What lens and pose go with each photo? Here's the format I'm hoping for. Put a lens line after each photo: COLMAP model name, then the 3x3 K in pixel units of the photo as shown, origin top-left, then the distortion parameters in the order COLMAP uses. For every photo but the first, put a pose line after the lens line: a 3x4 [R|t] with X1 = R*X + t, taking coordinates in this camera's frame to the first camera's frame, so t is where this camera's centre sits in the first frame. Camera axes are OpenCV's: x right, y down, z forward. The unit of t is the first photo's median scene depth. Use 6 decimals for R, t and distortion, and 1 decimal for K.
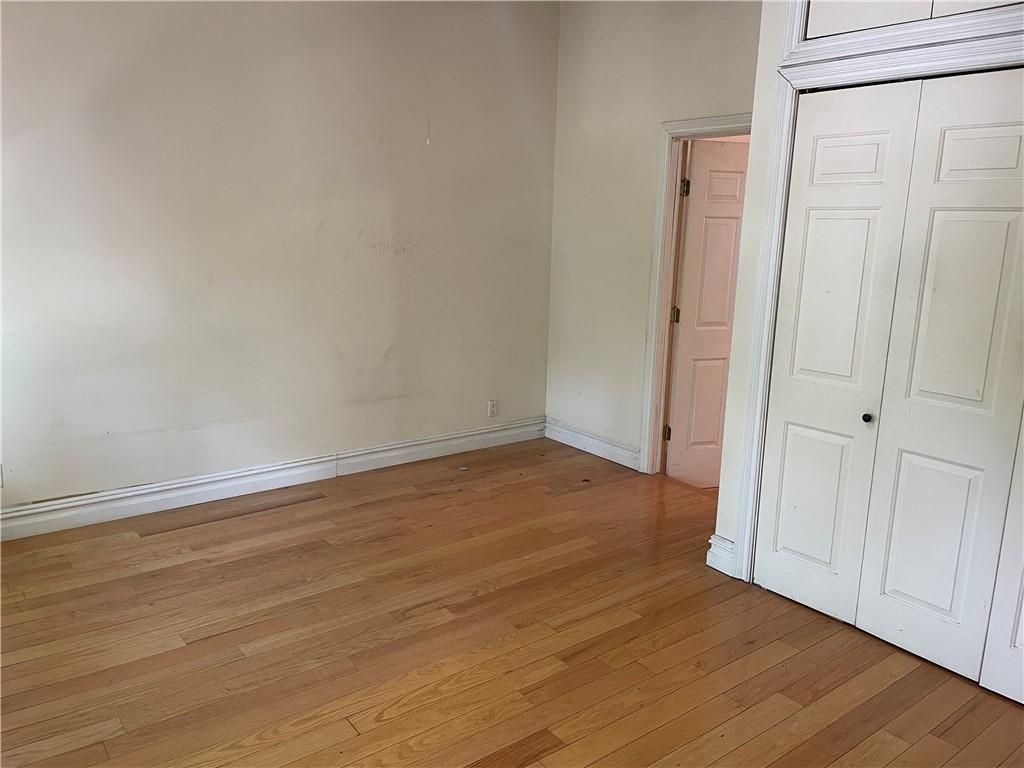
lens RADIAL K [[774.3, 0, 514.0], [0, 774.3, 376.1], [0, 0, 1]] dist [0.091435, -0.115005]
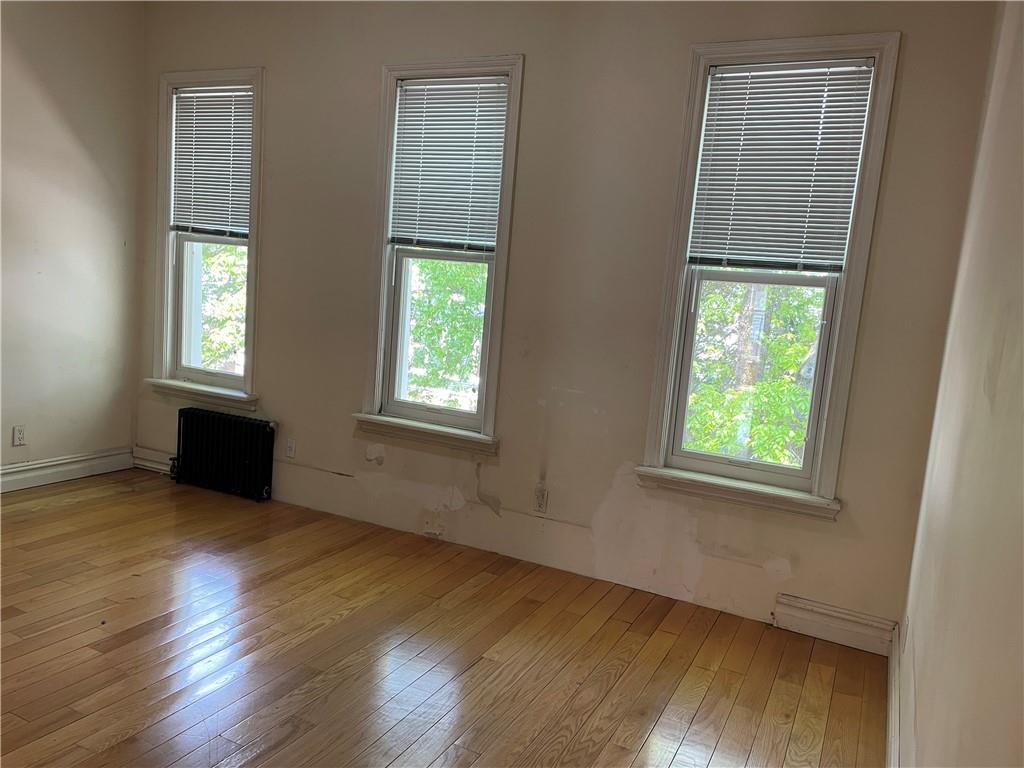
lens RADIAL K [[774.3, 0, 514.0], [0, 774.3, 376.1], [0, 0, 1]] dist [0.091435, -0.115005]
pose [[-0.891313, -0.050865, -0.450527, 0.036680], [-0.192477, 0.942149, 0.274424, -0.286360], [0.410505, 0.331313, -0.849539, 1.632623]]
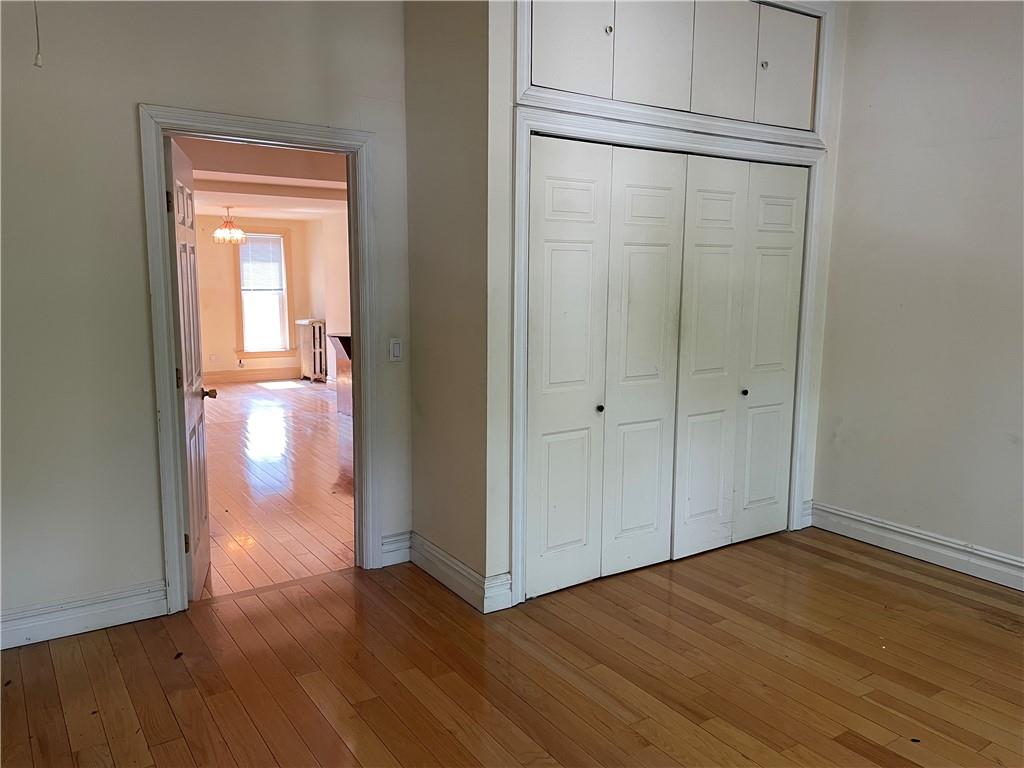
lens RADIAL K [[774.3, 0, 514.0], [0, 774.3, 376.1], [0, 0, 1]] dist [0.091435, -0.115005]
pose [[0.065093, -0.159833, 0.984996, -0.728713], [0.188065, 0.971365, 0.145193, -0.191899], [-0.979997, 0.175793, 0.093289, 0.958484]]
